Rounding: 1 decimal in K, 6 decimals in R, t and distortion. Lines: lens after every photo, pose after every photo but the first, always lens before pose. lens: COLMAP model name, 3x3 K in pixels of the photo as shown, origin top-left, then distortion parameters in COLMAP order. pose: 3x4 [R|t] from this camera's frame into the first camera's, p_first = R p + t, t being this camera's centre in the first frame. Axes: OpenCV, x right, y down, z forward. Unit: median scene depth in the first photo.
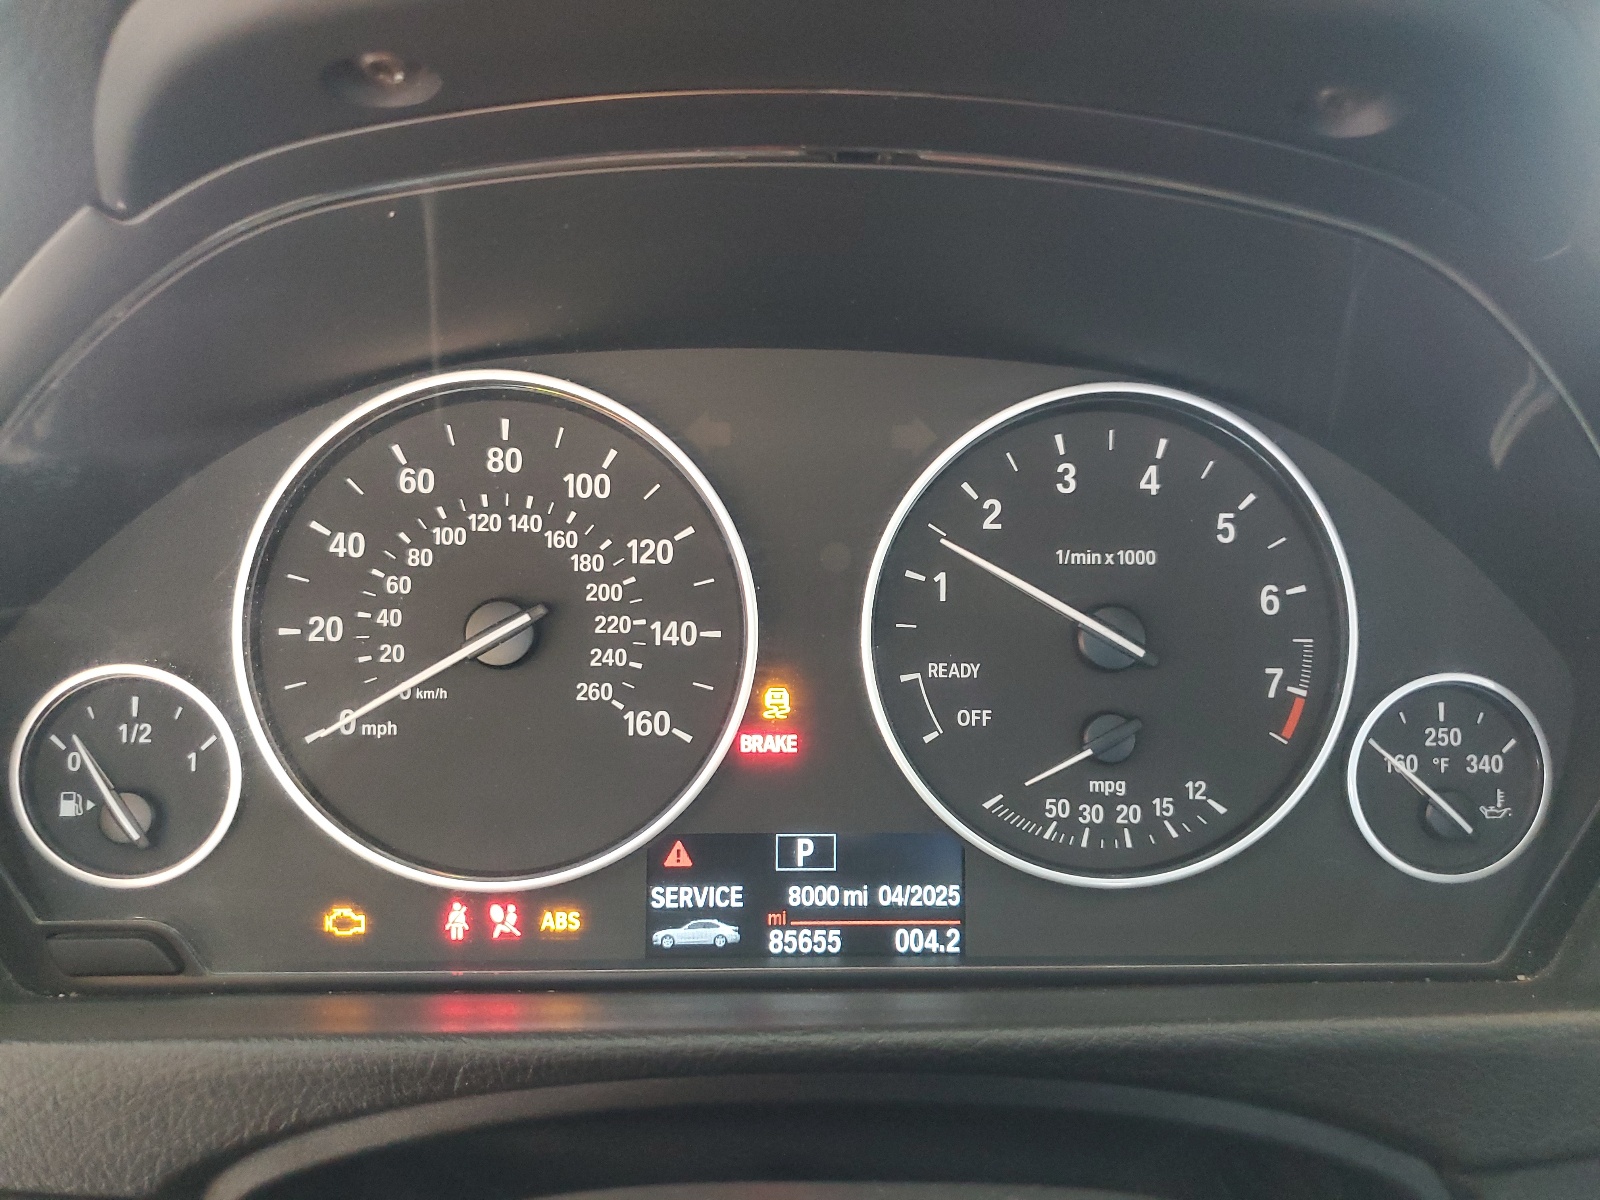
lens RADIAL K [[1217.1, 0, 802.1], [0, 1217.1, 603.3], [0, 0, 1]] dist [-0.000352, -0.000390]
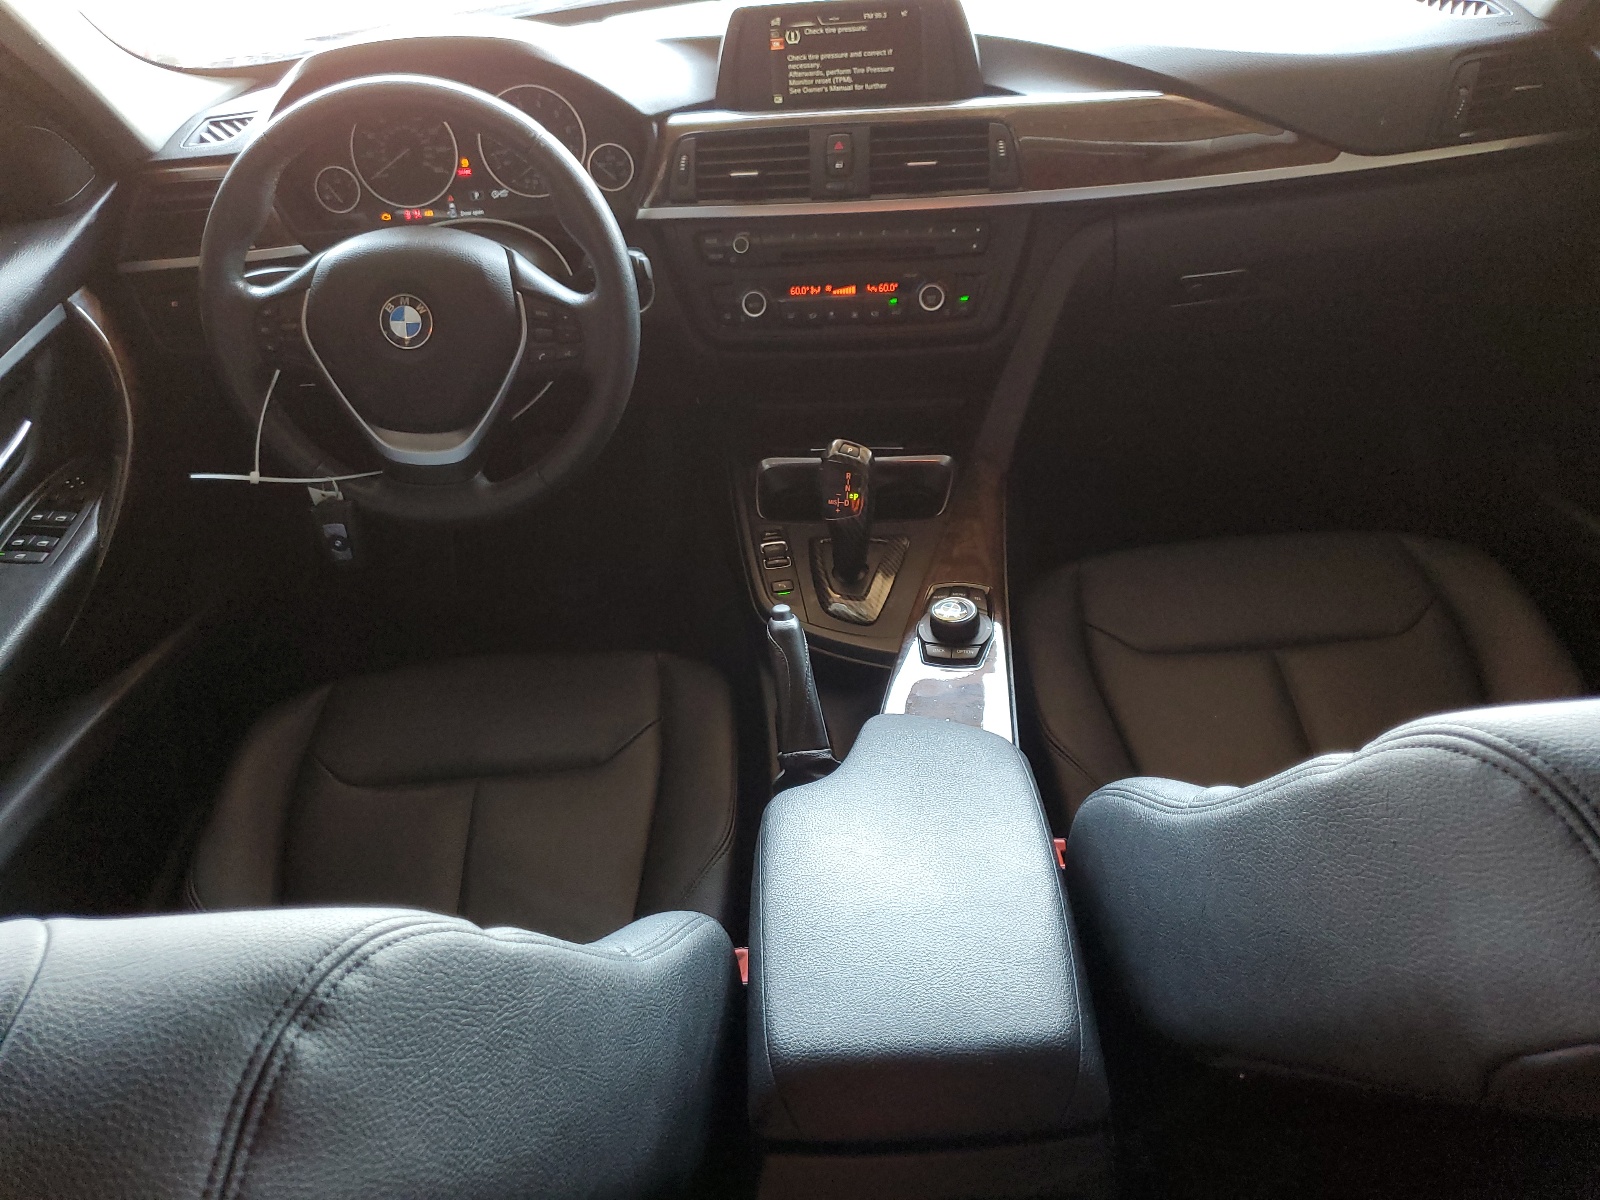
lens RADIAL K [[1217.1, 0, 795.3], [0, 1217.1, 600.7], [0, 0, 1]] dist [-0.000352, -0.000390]
pose [[0.994629, -0.060257, -0.084157, 1.579259], [0.087411, 0.924432, 0.371193, 0.010978], [0.055430, -0.376556, 0.924734, -4.017681]]
